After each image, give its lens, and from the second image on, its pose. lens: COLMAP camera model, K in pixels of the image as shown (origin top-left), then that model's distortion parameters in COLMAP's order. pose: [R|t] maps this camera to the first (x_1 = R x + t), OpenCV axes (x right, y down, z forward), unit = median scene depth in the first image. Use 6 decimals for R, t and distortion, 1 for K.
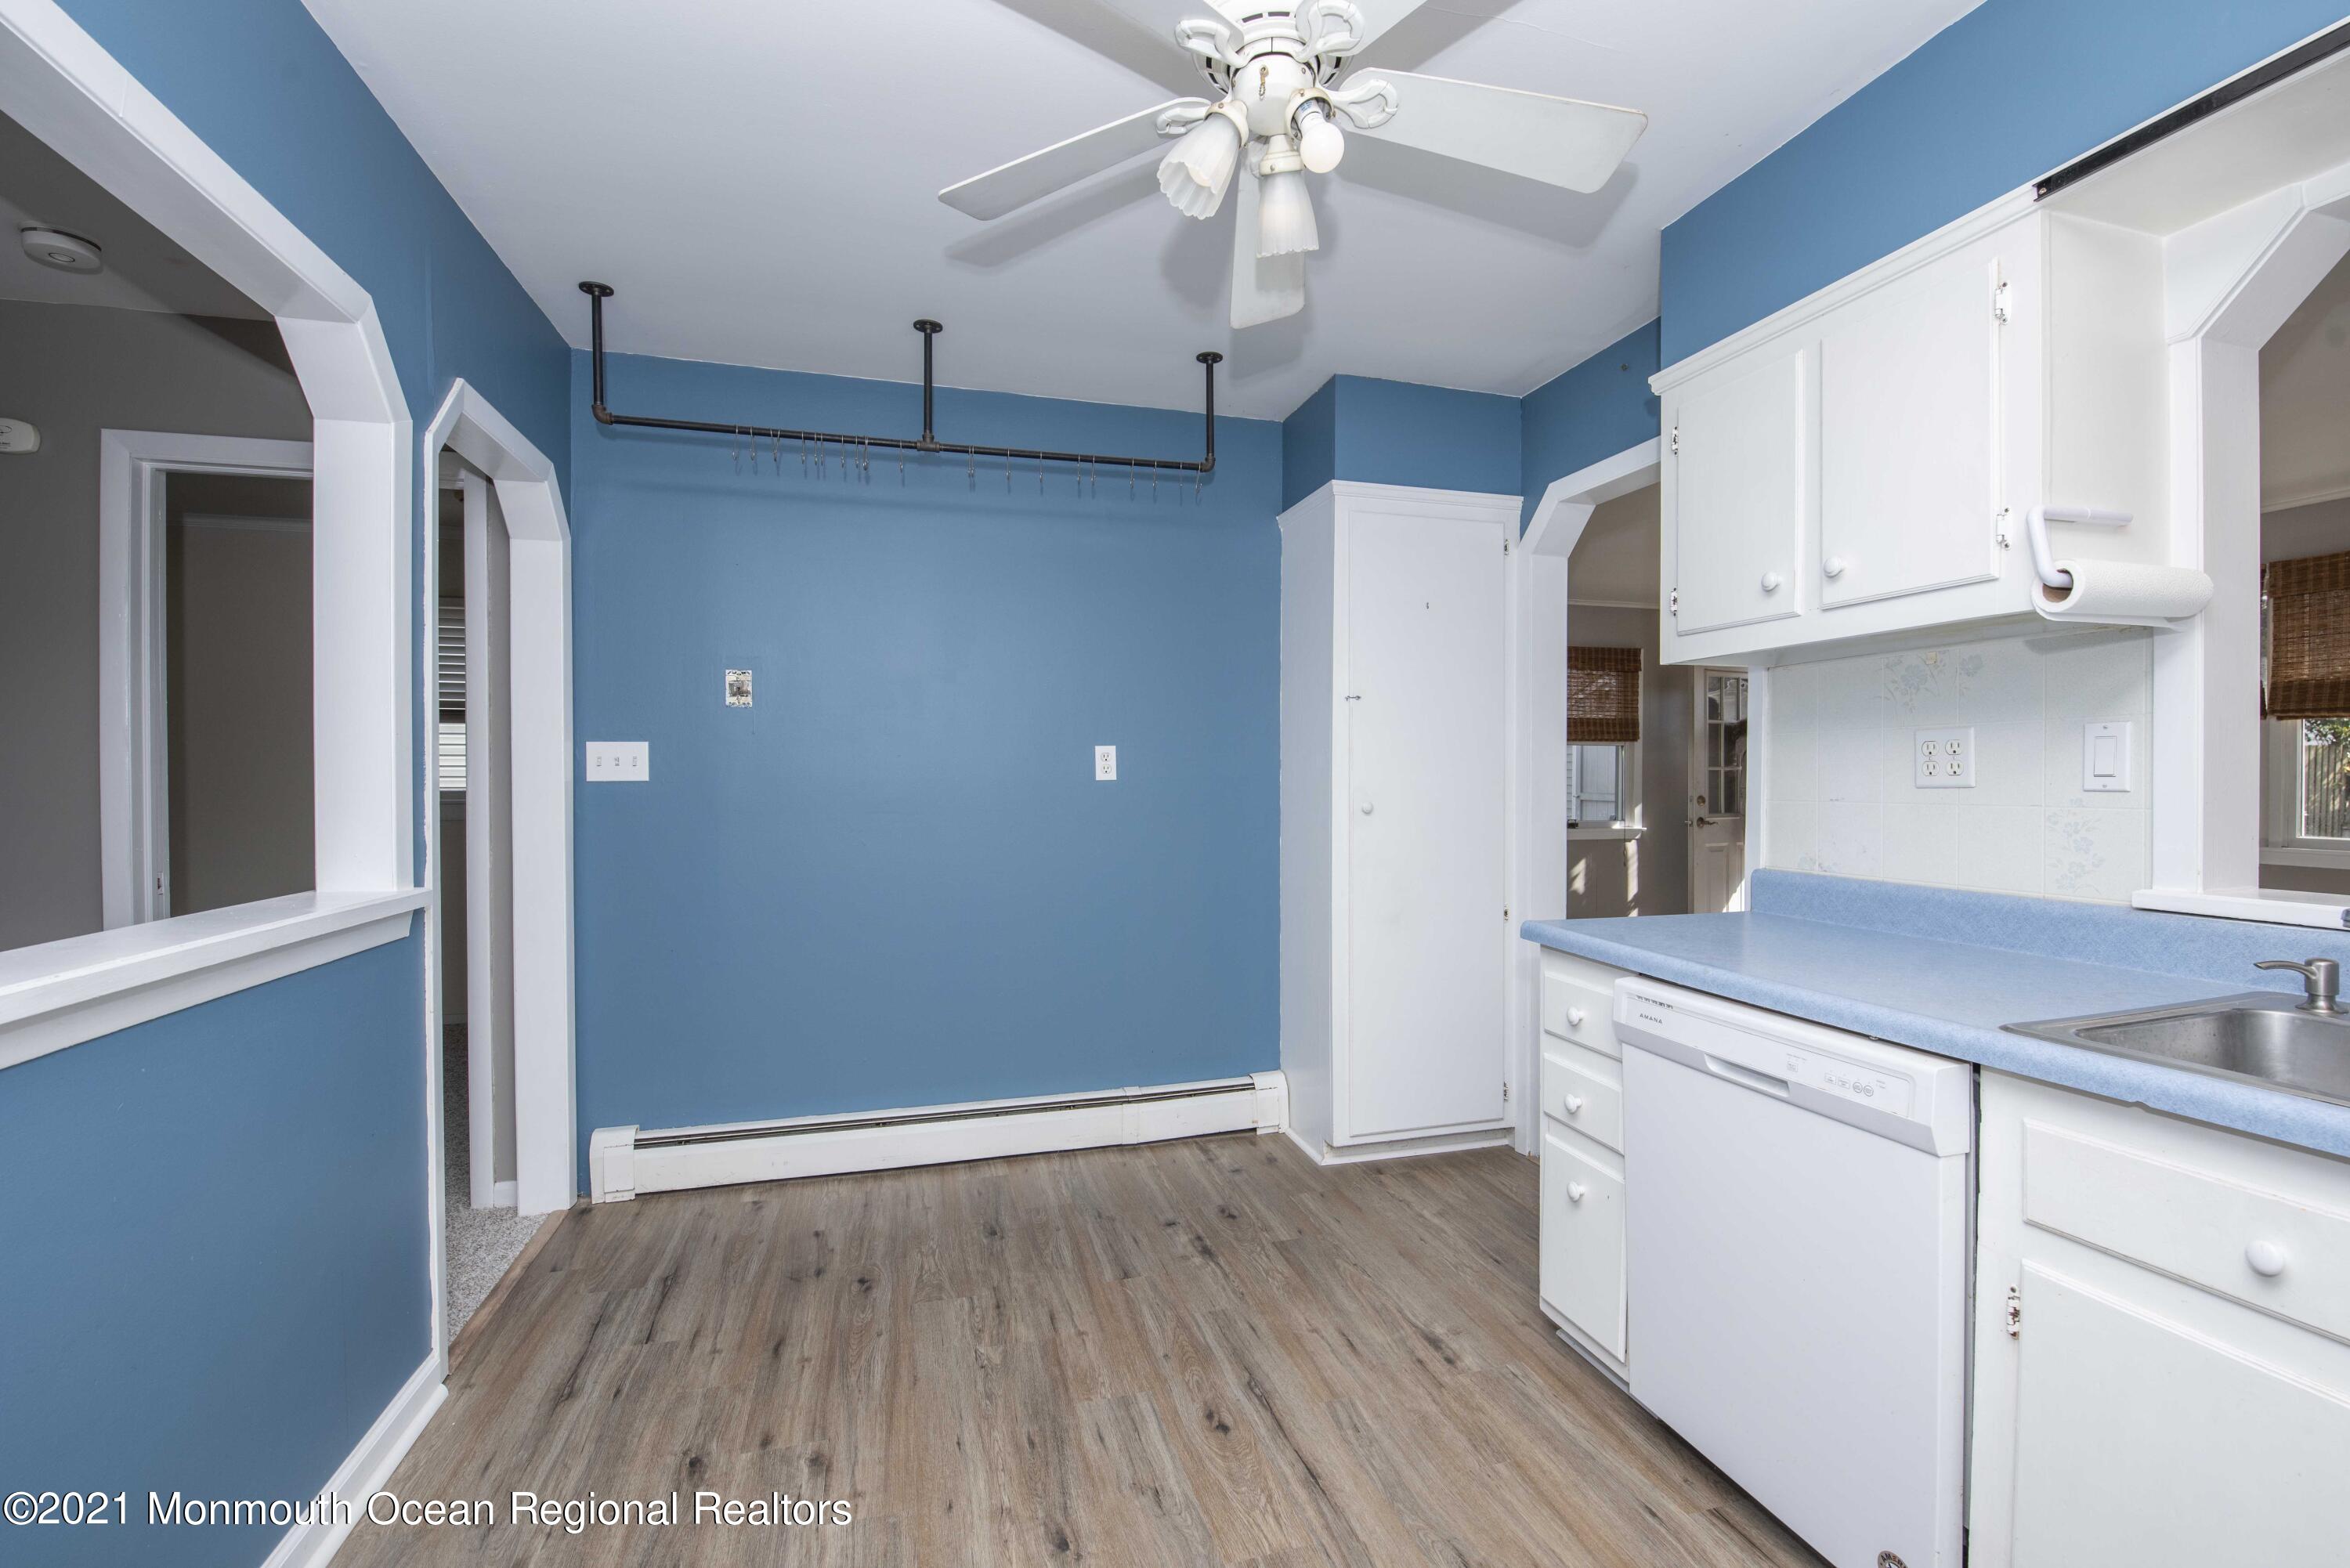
lens RADIAL K [[1067.7, 0, 1215.7], [0, 1067.7, 783.3], [0, 0, 1]] dist [-0.006294, -0.004429]
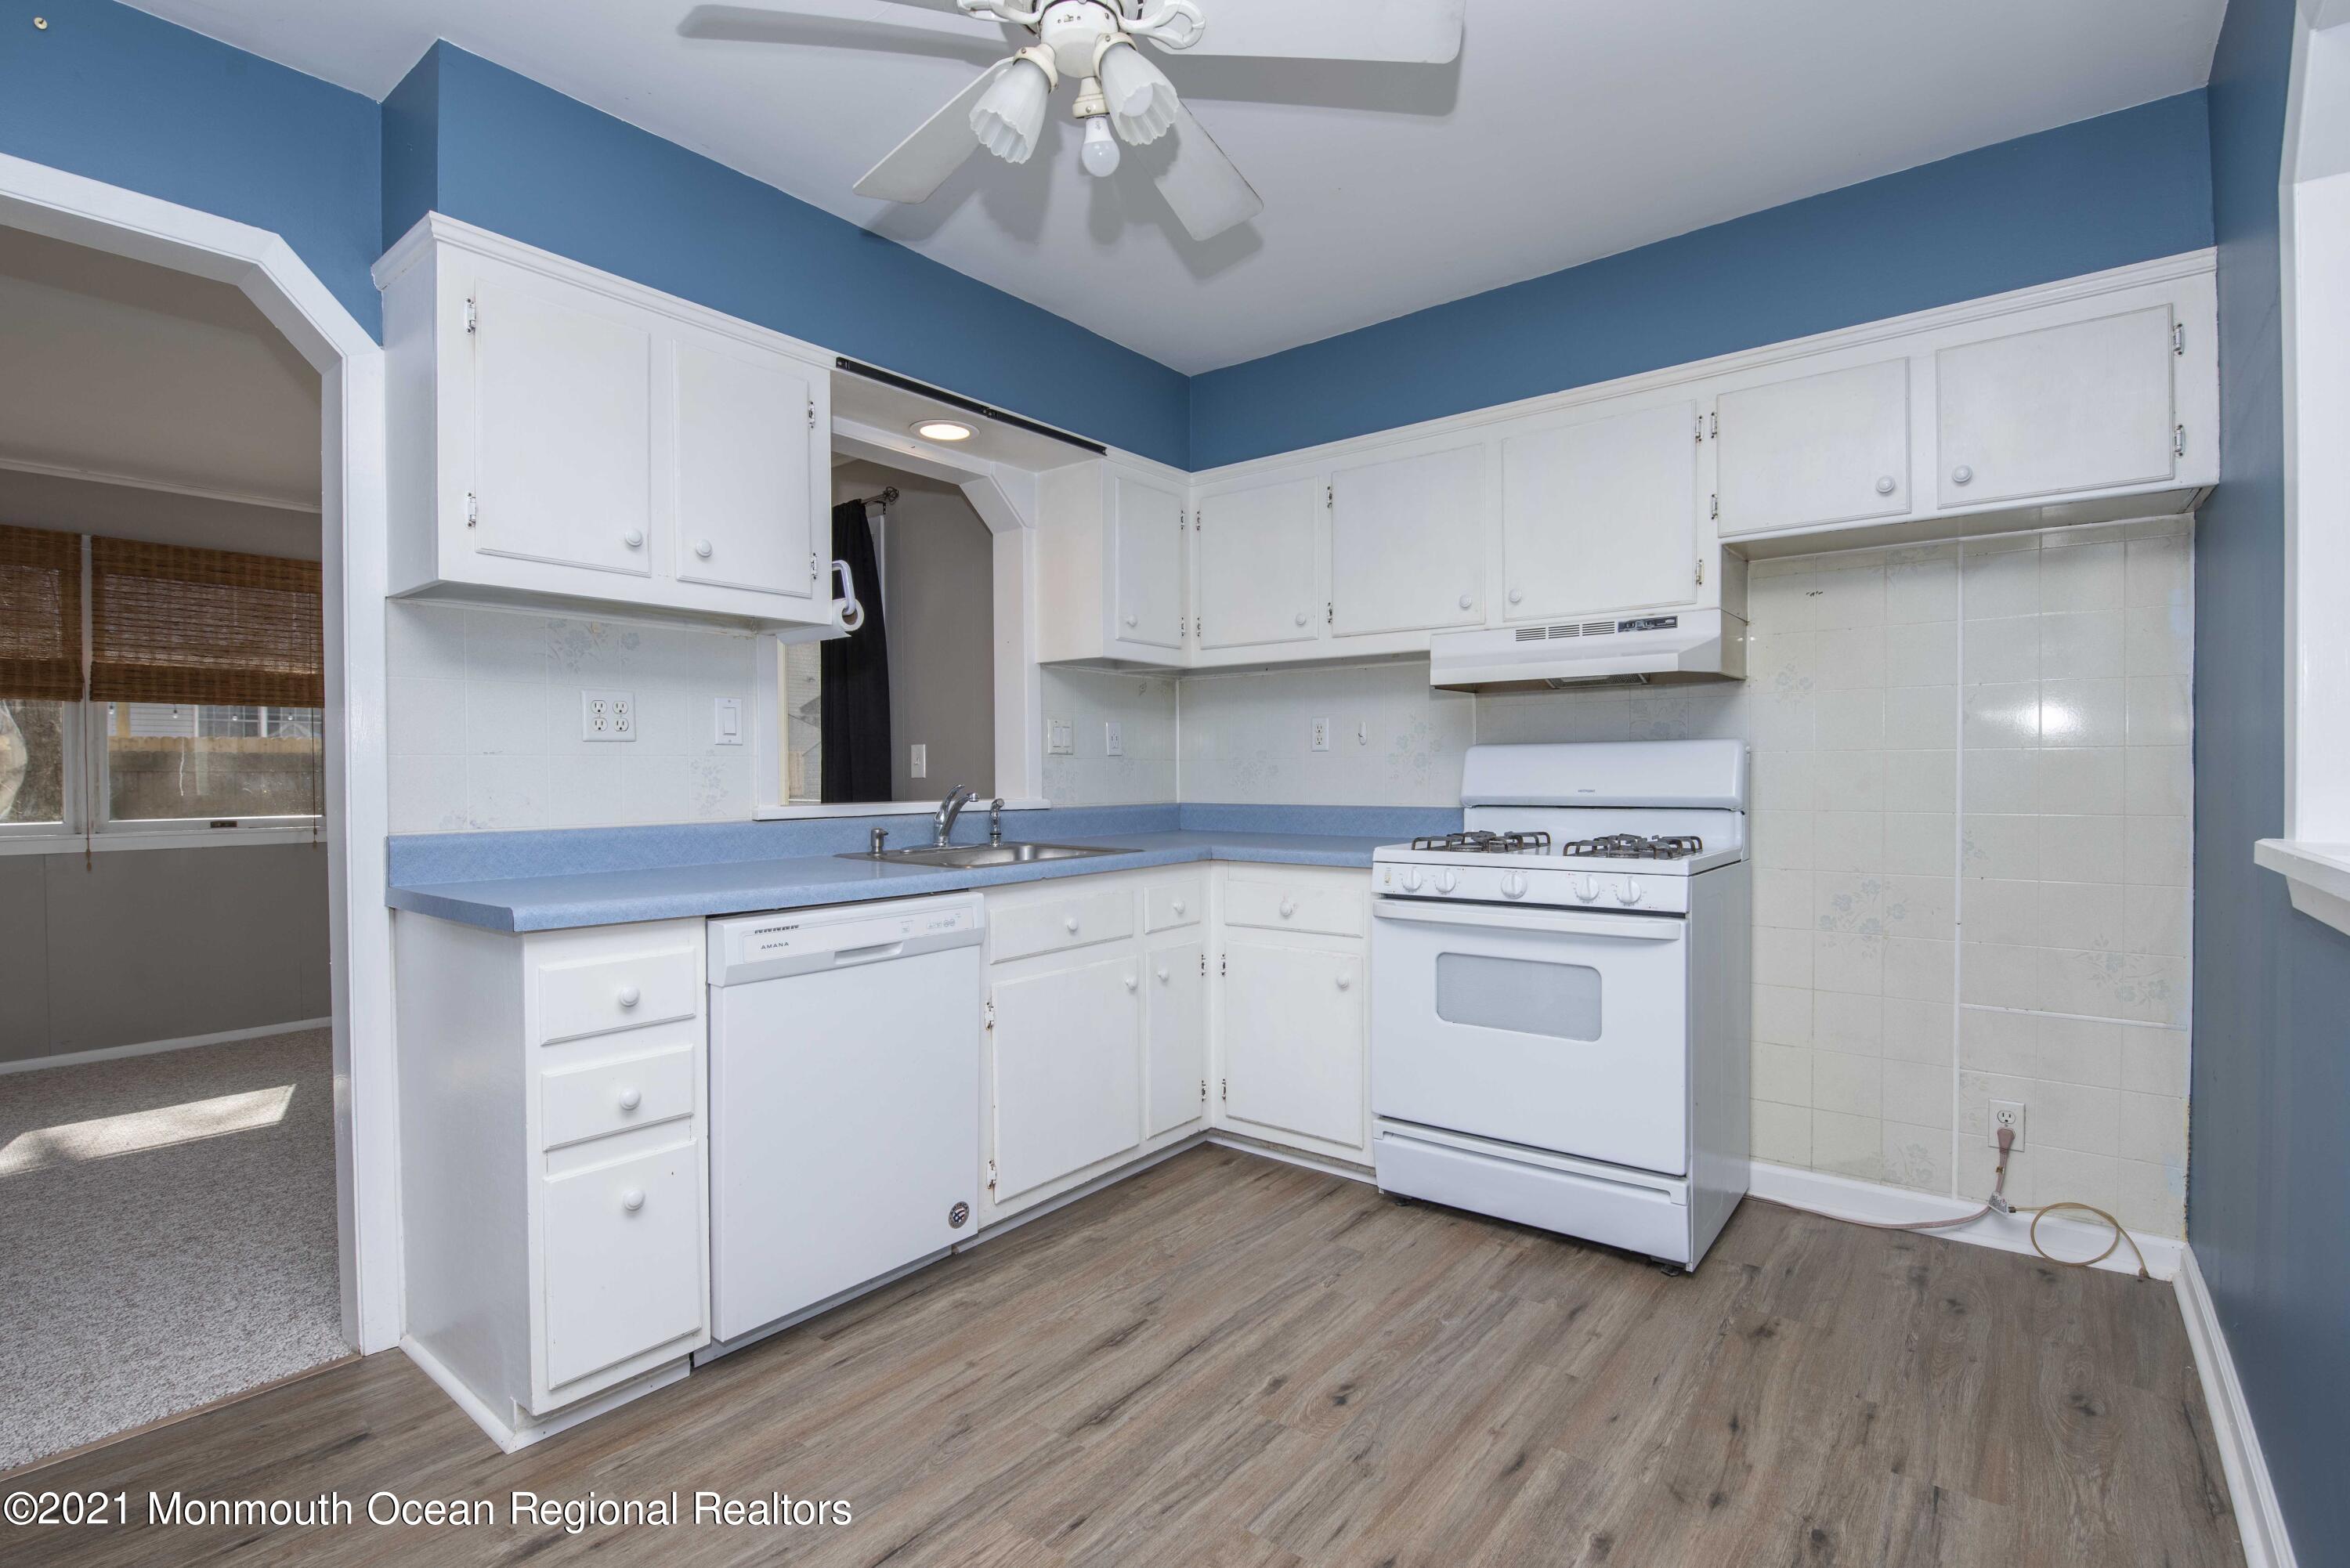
lens RADIAL K [[1067.7, 0, 1215.7], [0, 1067.7, 783.3], [0, 0, 1]] dist [-0.006294, -0.004429]
pose [[-0.588481, 0.000550, 0.808511, -0.740782], [0.017891, 0.999764, 0.012342, 0.054269], [-0.808313, 0.021728, -0.588352, 1.308327]]
